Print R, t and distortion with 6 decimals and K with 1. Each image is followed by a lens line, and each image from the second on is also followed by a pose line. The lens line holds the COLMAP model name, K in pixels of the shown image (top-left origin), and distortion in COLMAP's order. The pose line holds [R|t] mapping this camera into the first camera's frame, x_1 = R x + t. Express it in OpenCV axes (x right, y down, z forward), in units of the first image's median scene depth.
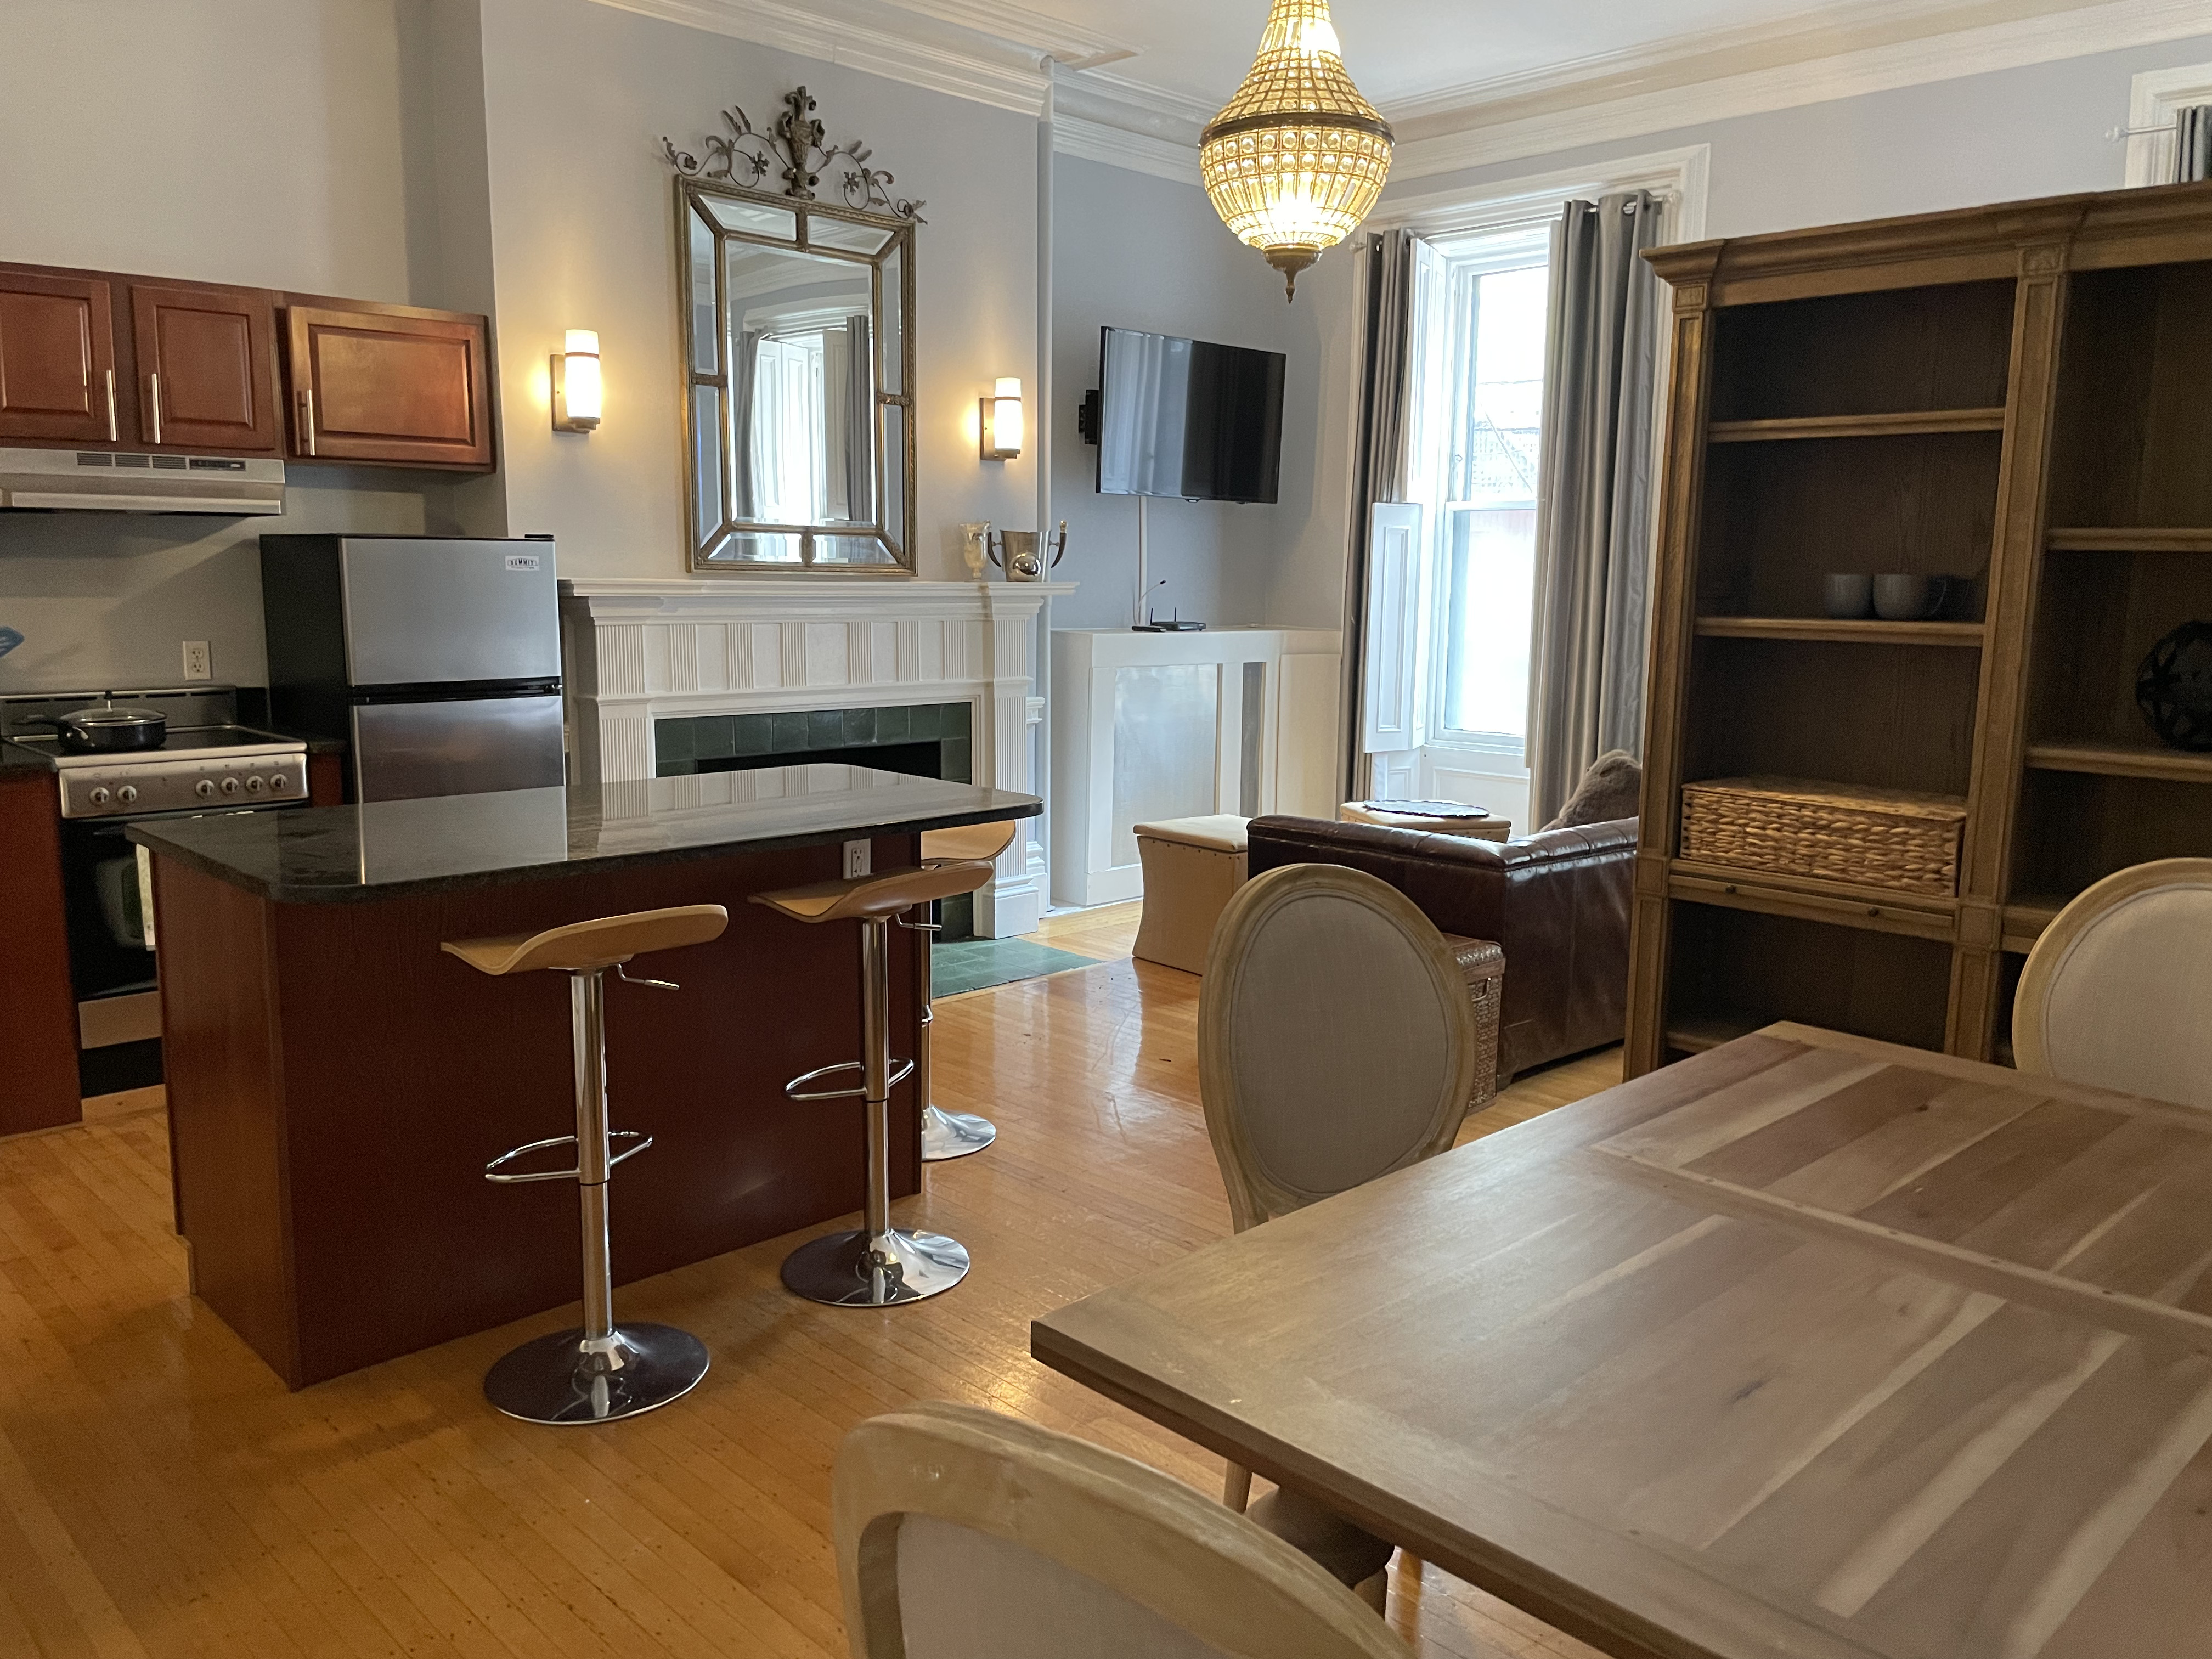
lens RADIAL K [[1679.8, 0, 1109.3], [0, 1679.8, 830.5], [0, 0, 1]] dist [0.086665, -0.107485]
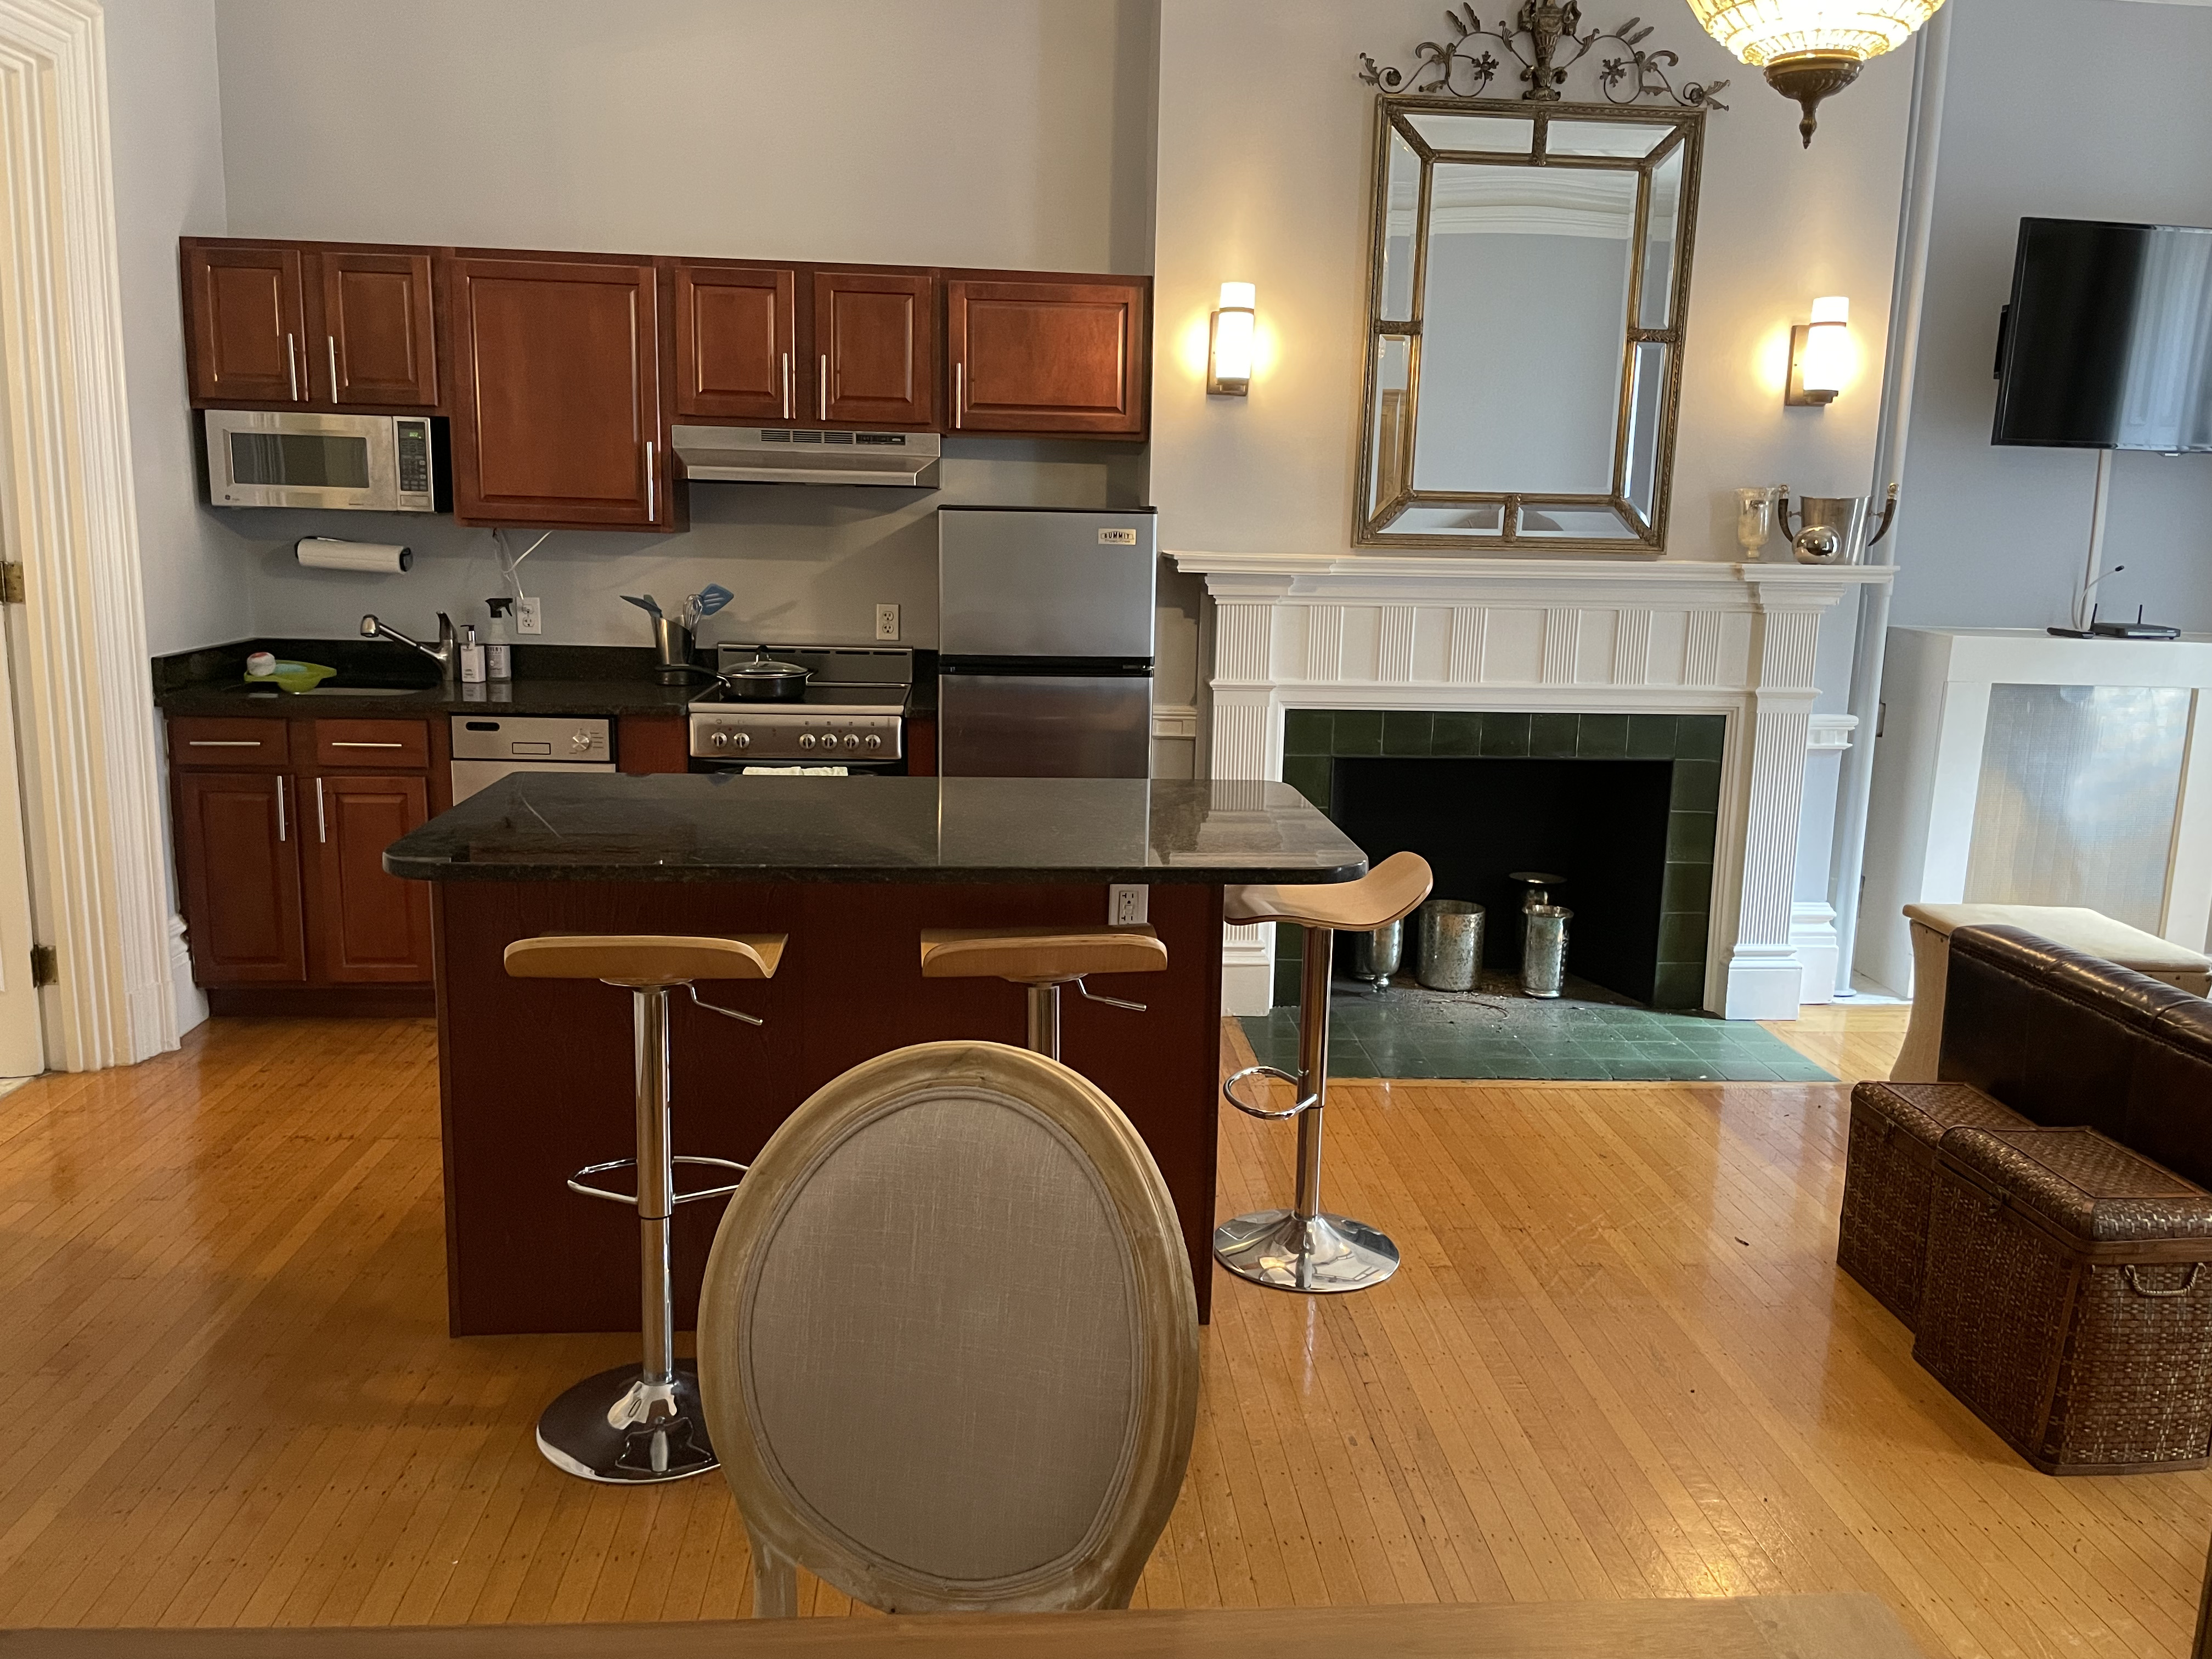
lens RADIAL K [[1679.8, 0, 1102.3], [0, 1679.8, 820.7], [0, 0, 1]] dist [0.086665, -0.107485]
pose [[0.769221, 0.123556, -0.626923, 0.241321], [-0.114675, 0.991891, 0.054781, -0.046047], [0.628608, 0.029753, 0.777153, 0.244136]]
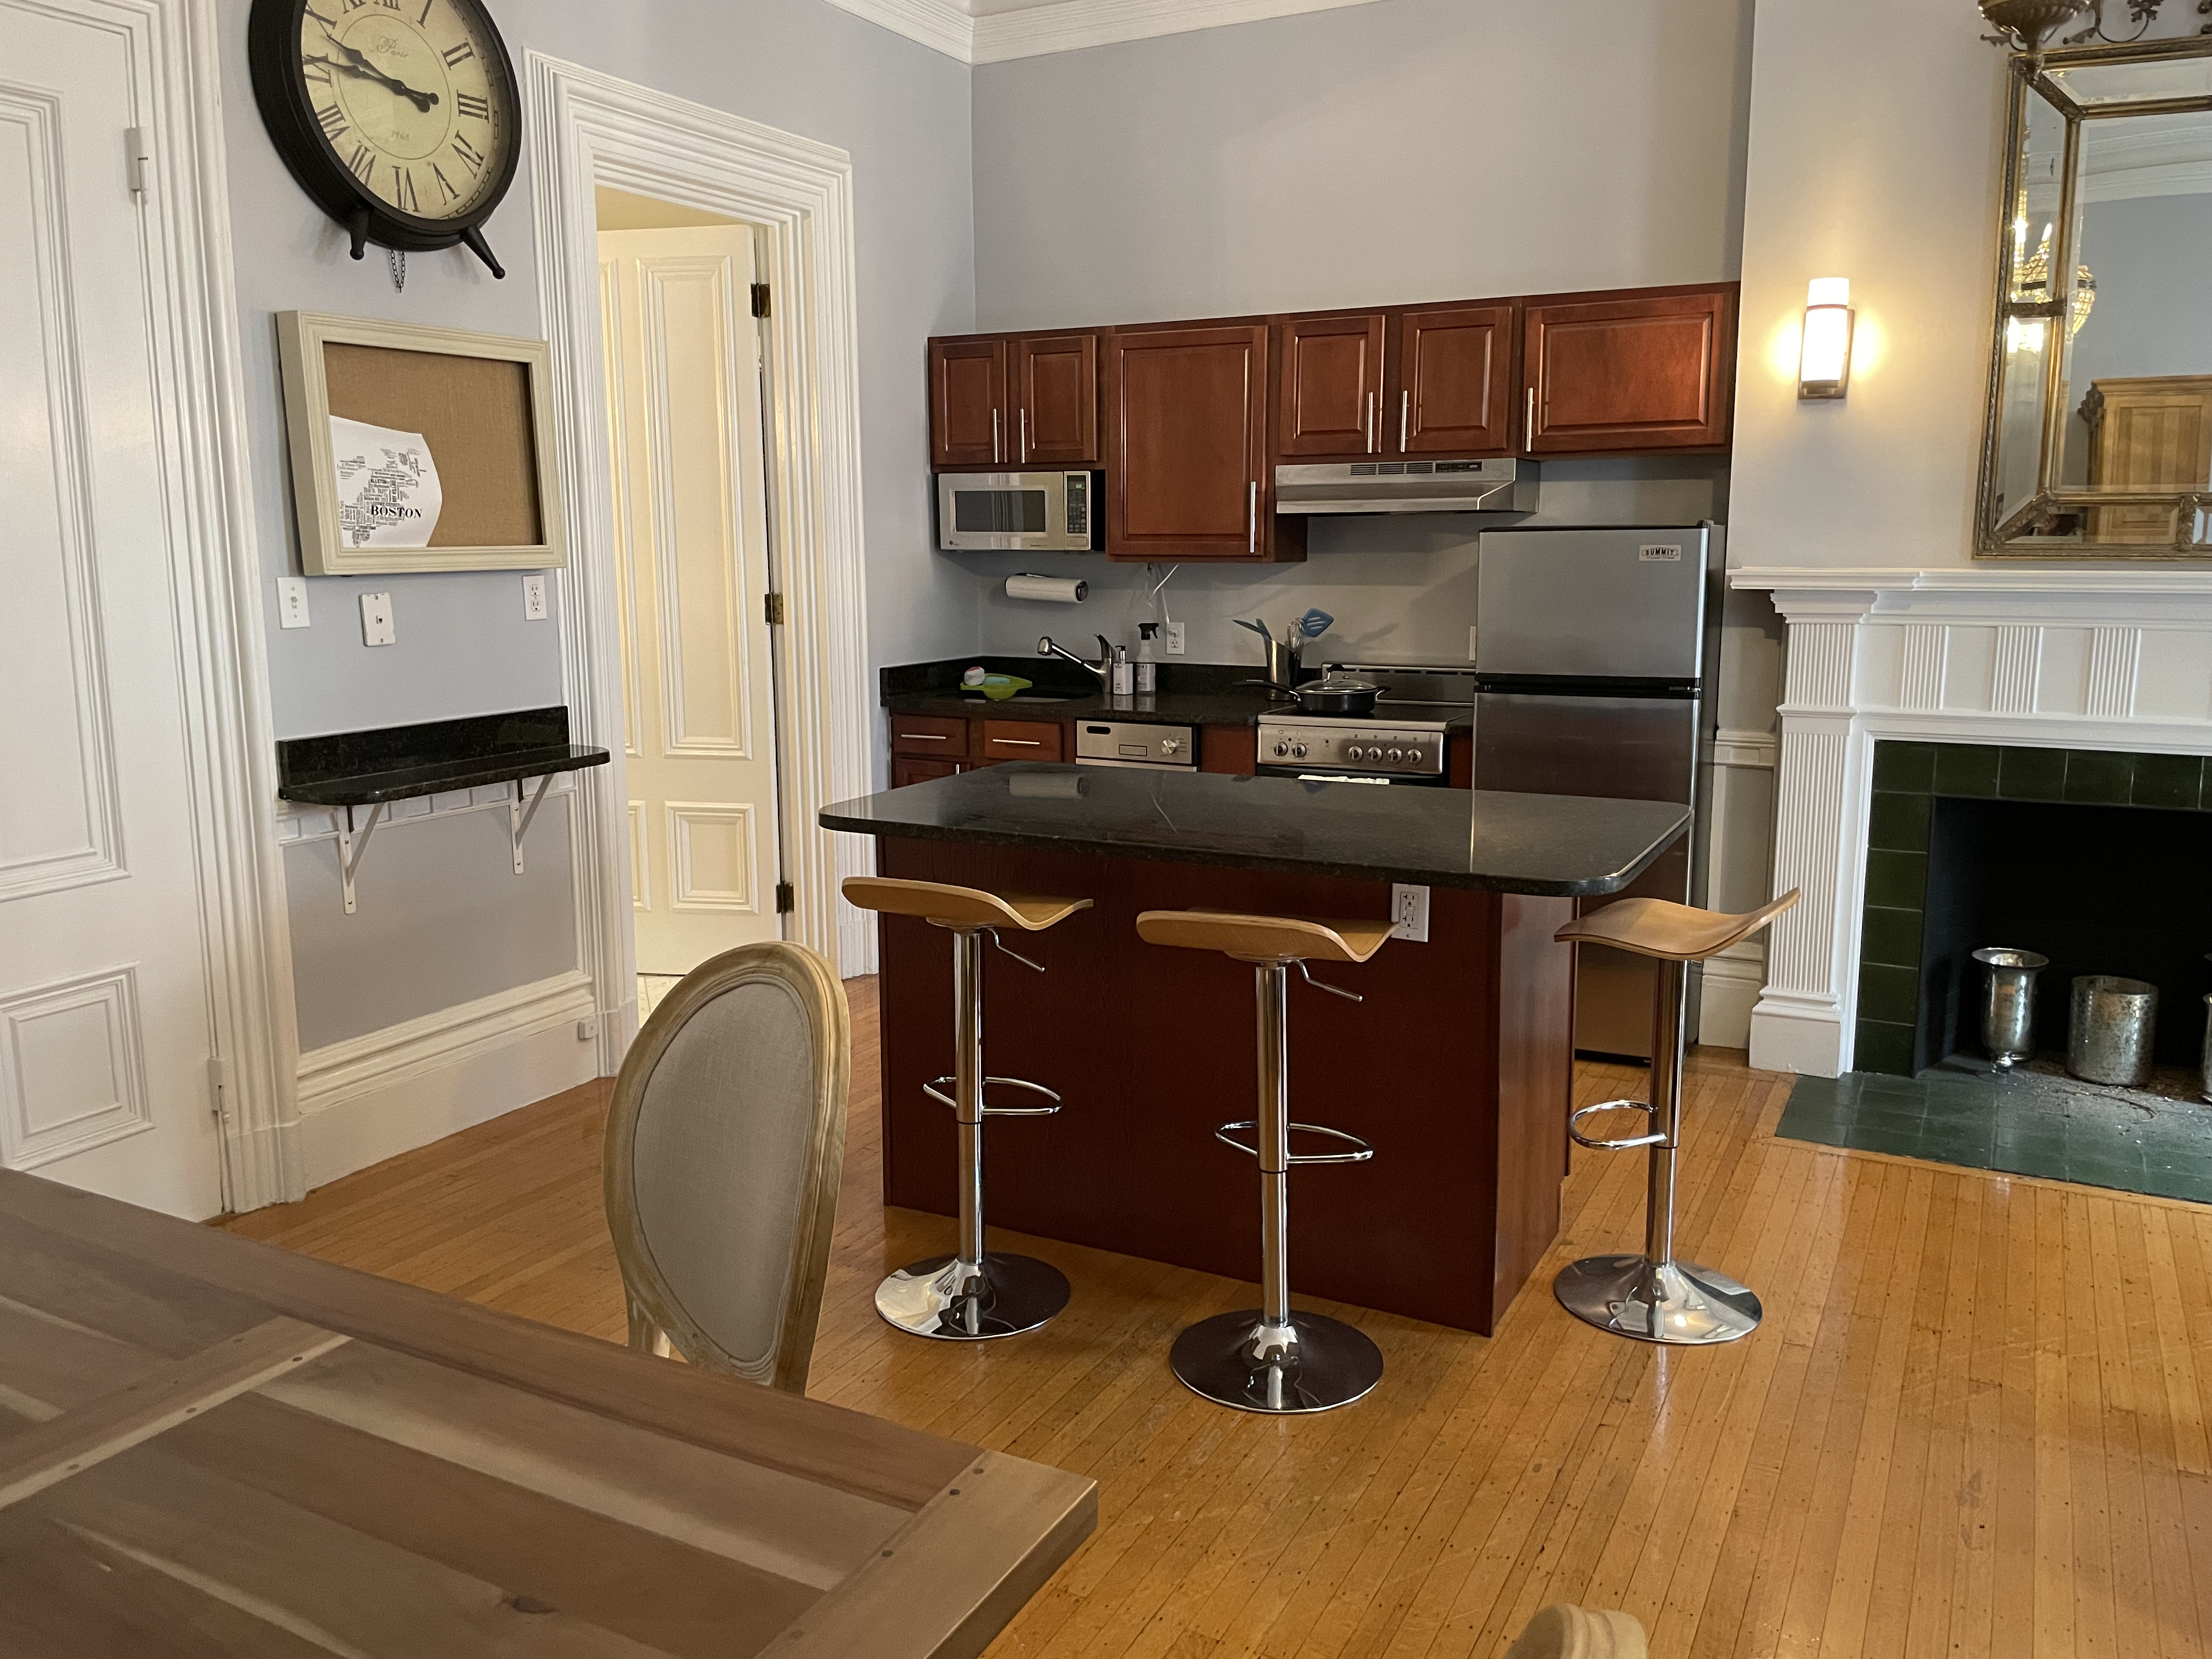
lens RADIAL K [[1679.8, 0, 1131.9], [0, 1679.8, 822.2], [0, 0, 1]] dist [0.086665, -0.107485]
pose [[0.320816, 0.145110, -0.935959, 0.412081], [-0.141614, 0.984435, 0.104085, -0.063736], [0.936495, 0.099152, 0.336372, 0.404085]]
